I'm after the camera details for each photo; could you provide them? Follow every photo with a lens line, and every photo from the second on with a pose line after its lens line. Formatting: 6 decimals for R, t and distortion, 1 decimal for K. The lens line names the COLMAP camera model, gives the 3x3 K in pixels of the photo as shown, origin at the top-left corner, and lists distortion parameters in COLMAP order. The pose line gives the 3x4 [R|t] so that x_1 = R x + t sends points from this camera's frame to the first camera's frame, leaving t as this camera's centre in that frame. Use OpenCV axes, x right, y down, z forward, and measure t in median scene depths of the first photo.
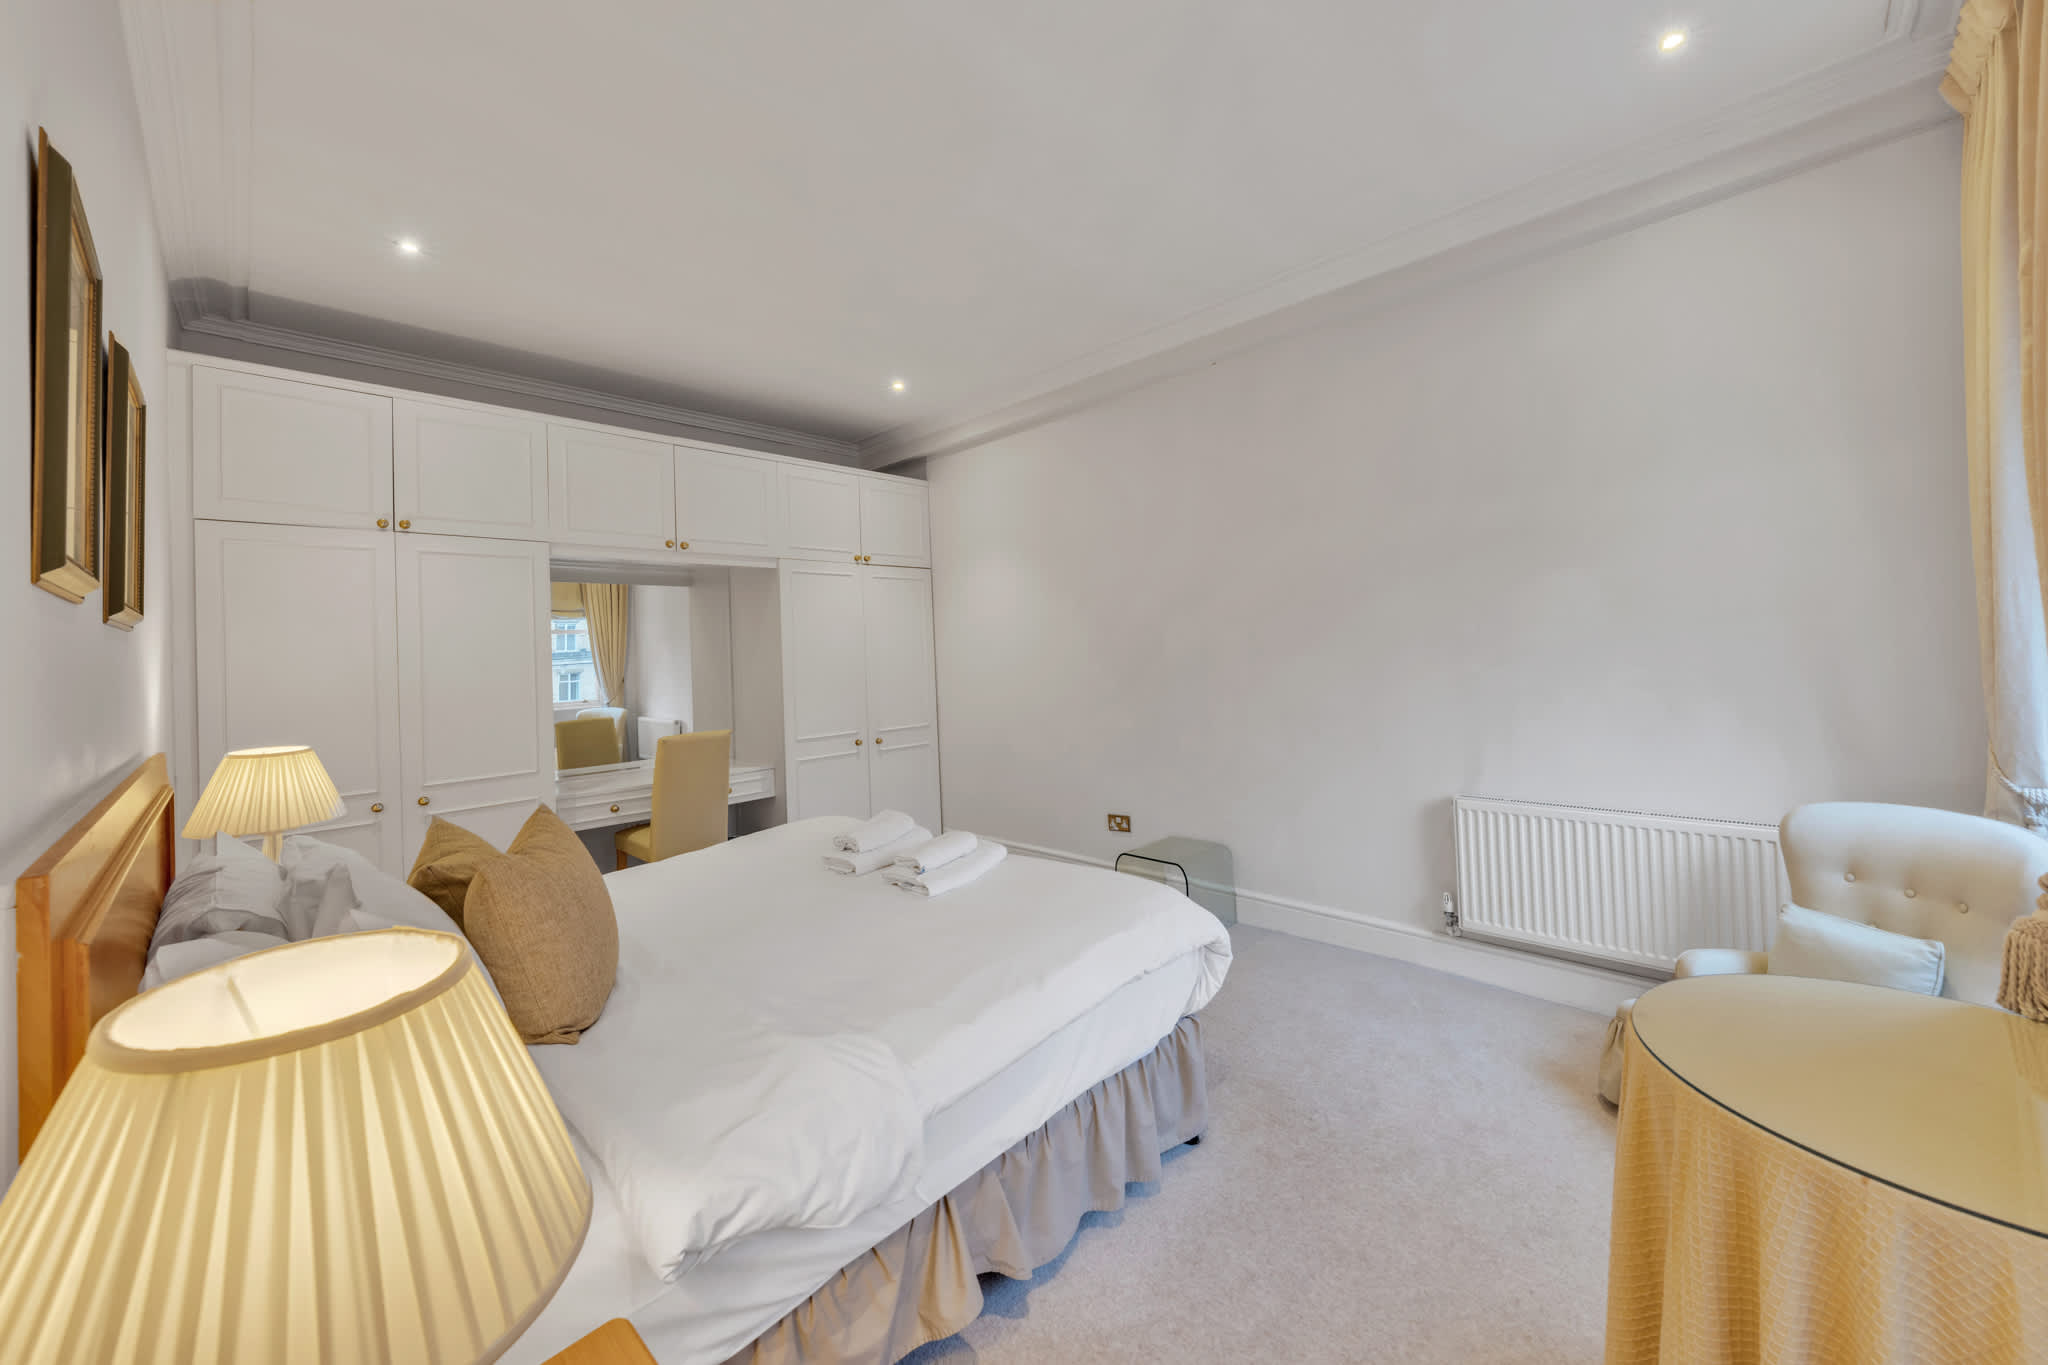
lens RADIAL K [[713.5, 0, 1025.1], [0, 713.5, 677.7], [0, 0, 1]] dist [0.000067, -0.000014]
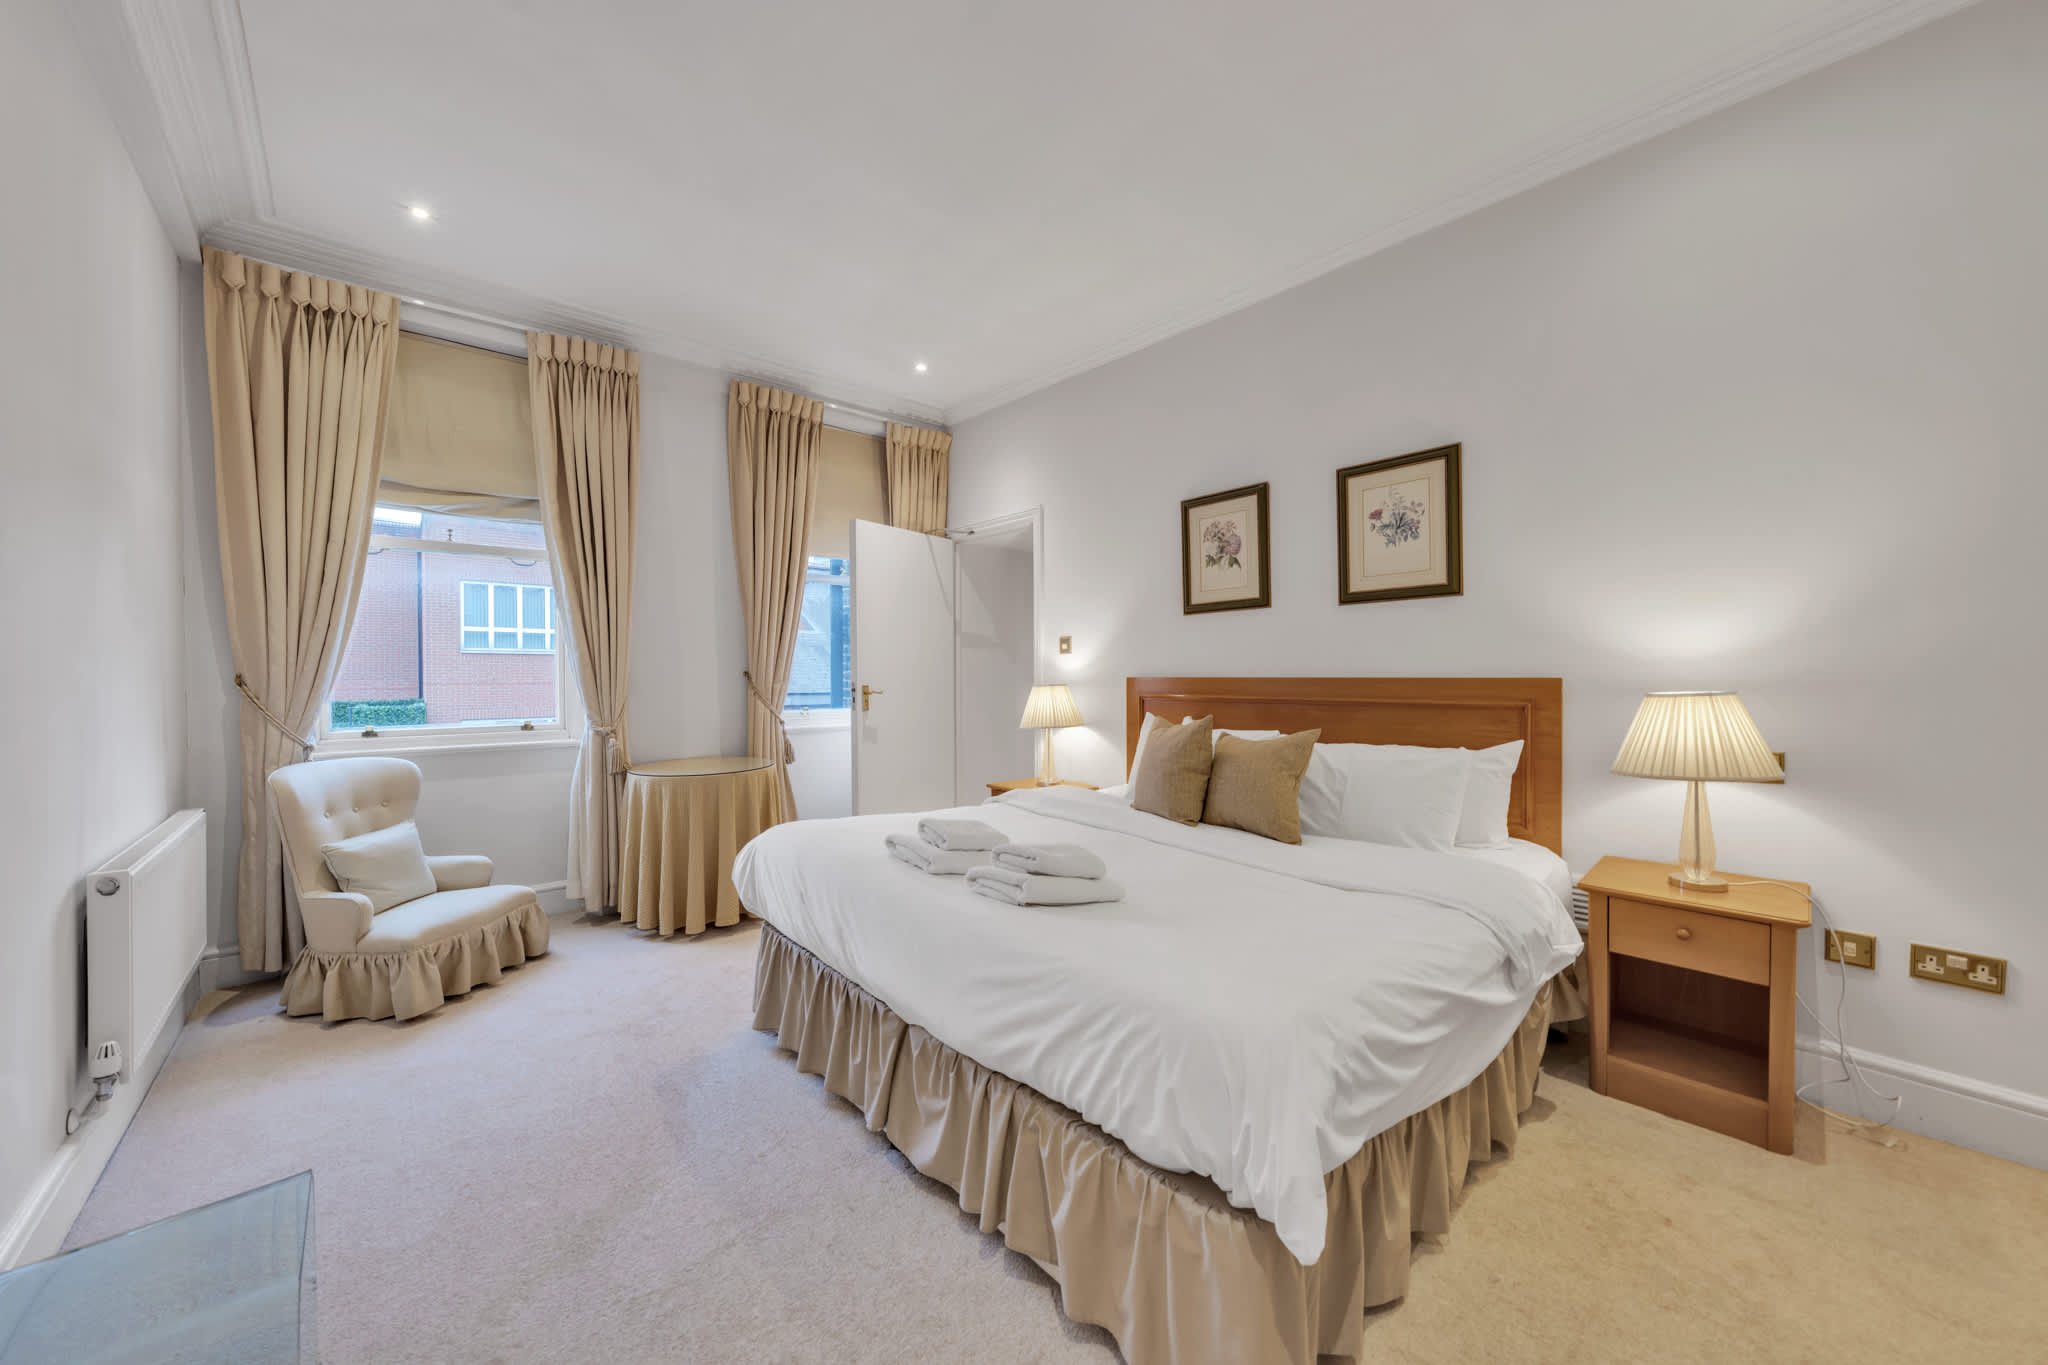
lens RADIAL K [[713.5, 0, 1025.1], [0, 713.5, 677.7], [0, 0, 1]] dist [0.000067, -0.000014]
pose [[-0.996266, 0.019834, 0.084030, -0.230417], [0.021574, 0.999570, 0.019856, 0.005223], [-0.083600, 0.021595, -0.996265, 1.505225]]
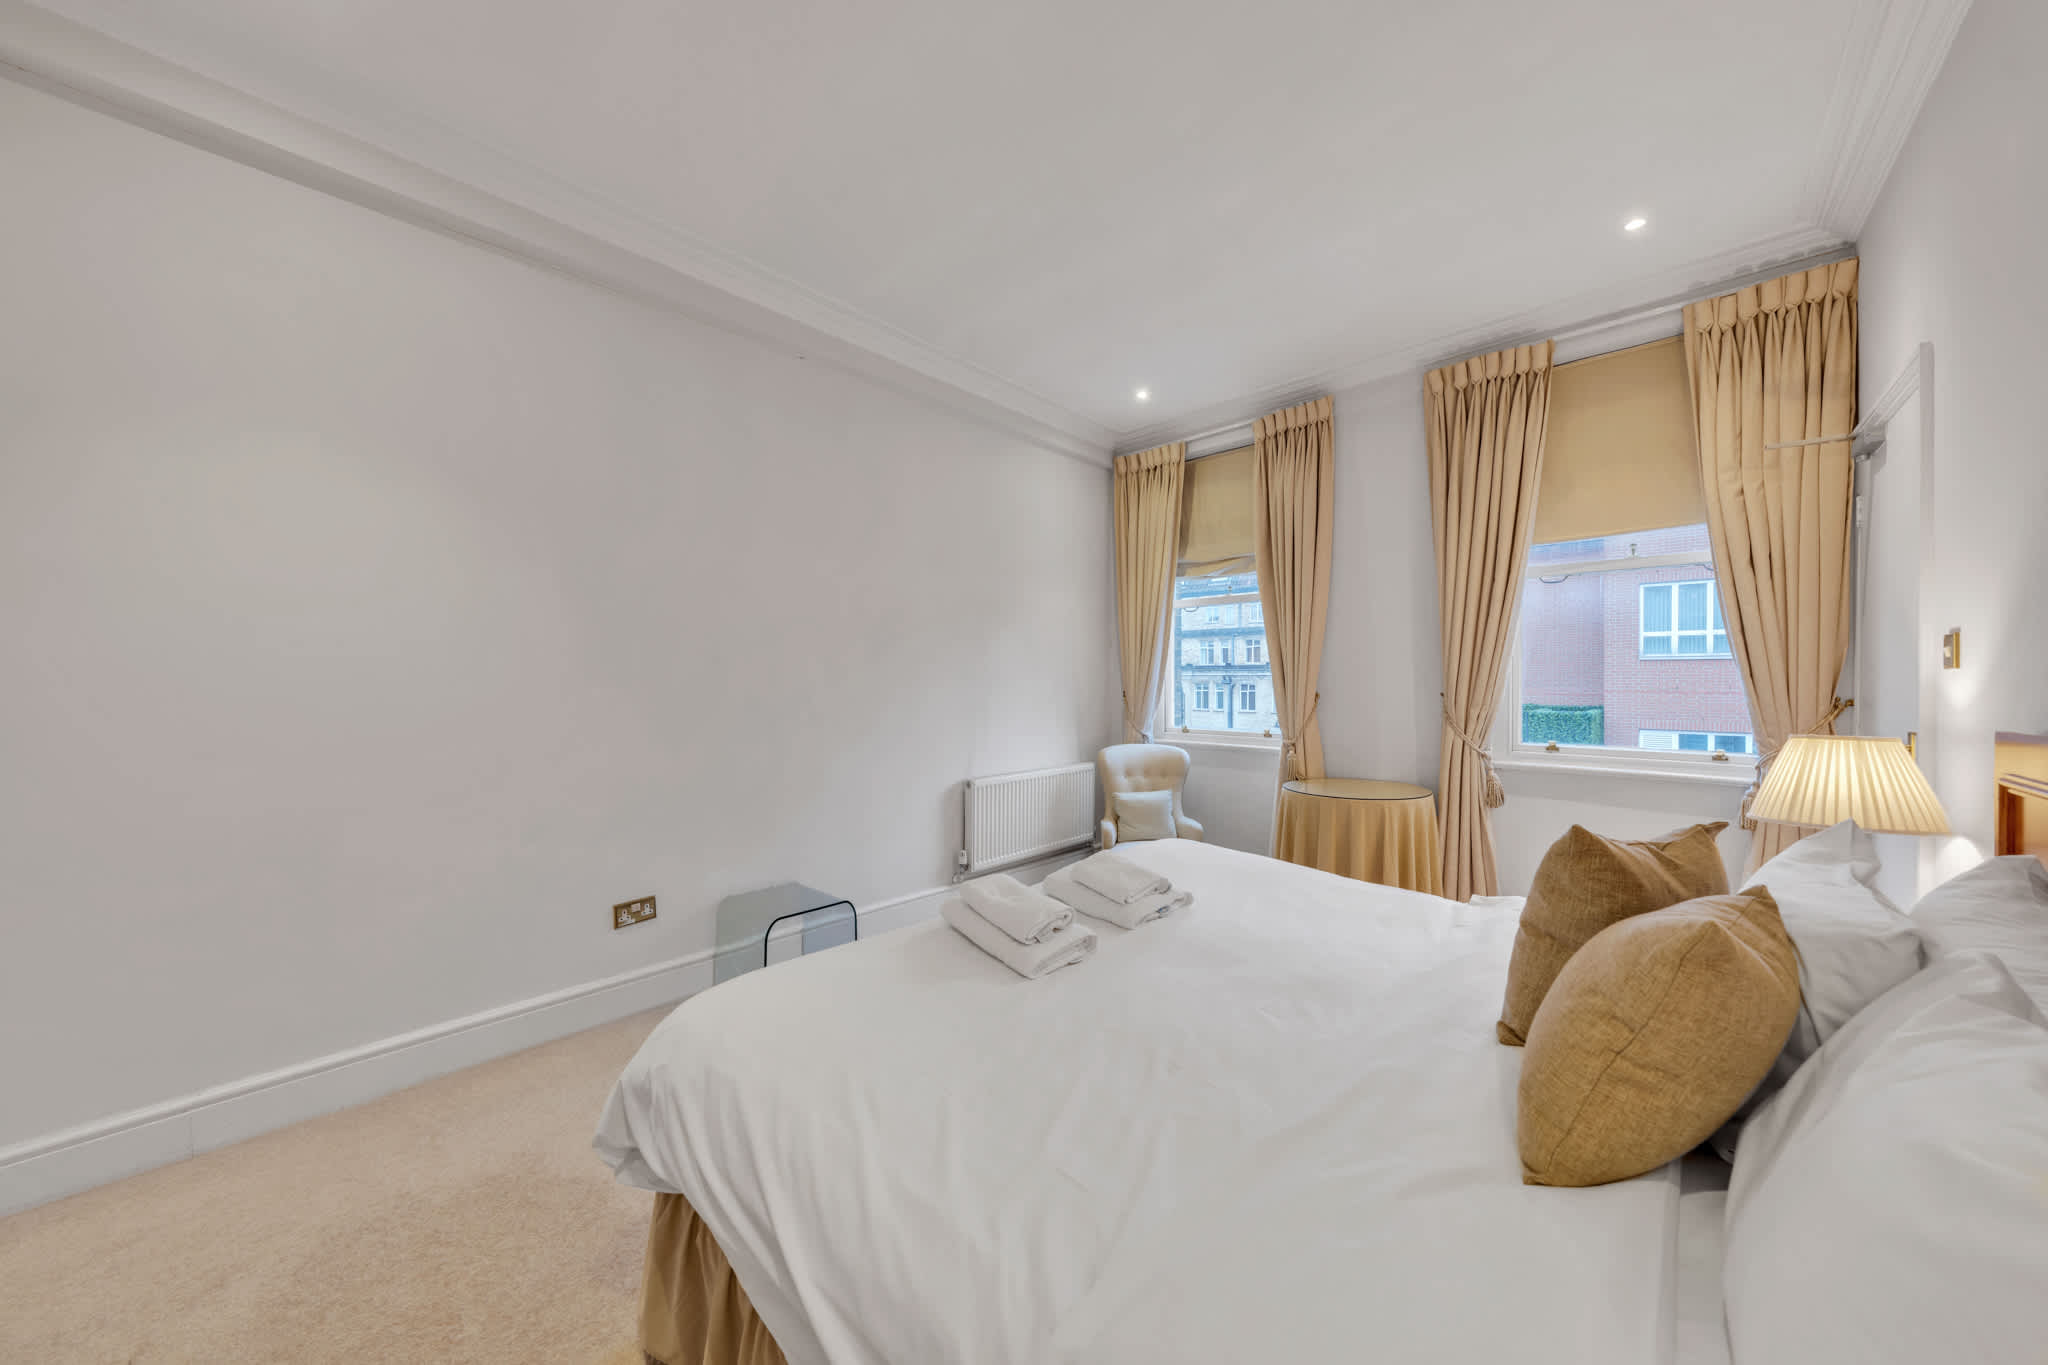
lens RADIAL K [[713.5, 0, 1025.1], [0, 713.5, 677.7], [0, 0, 1]] dist [0.000067, -0.000014]
pose [[-0.011499, 0.019437, 0.999745, -0.801940], [0.014730, 0.999706, -0.019267, -0.004559], [-0.999825, 0.014505, -0.011782, 0.893677]]
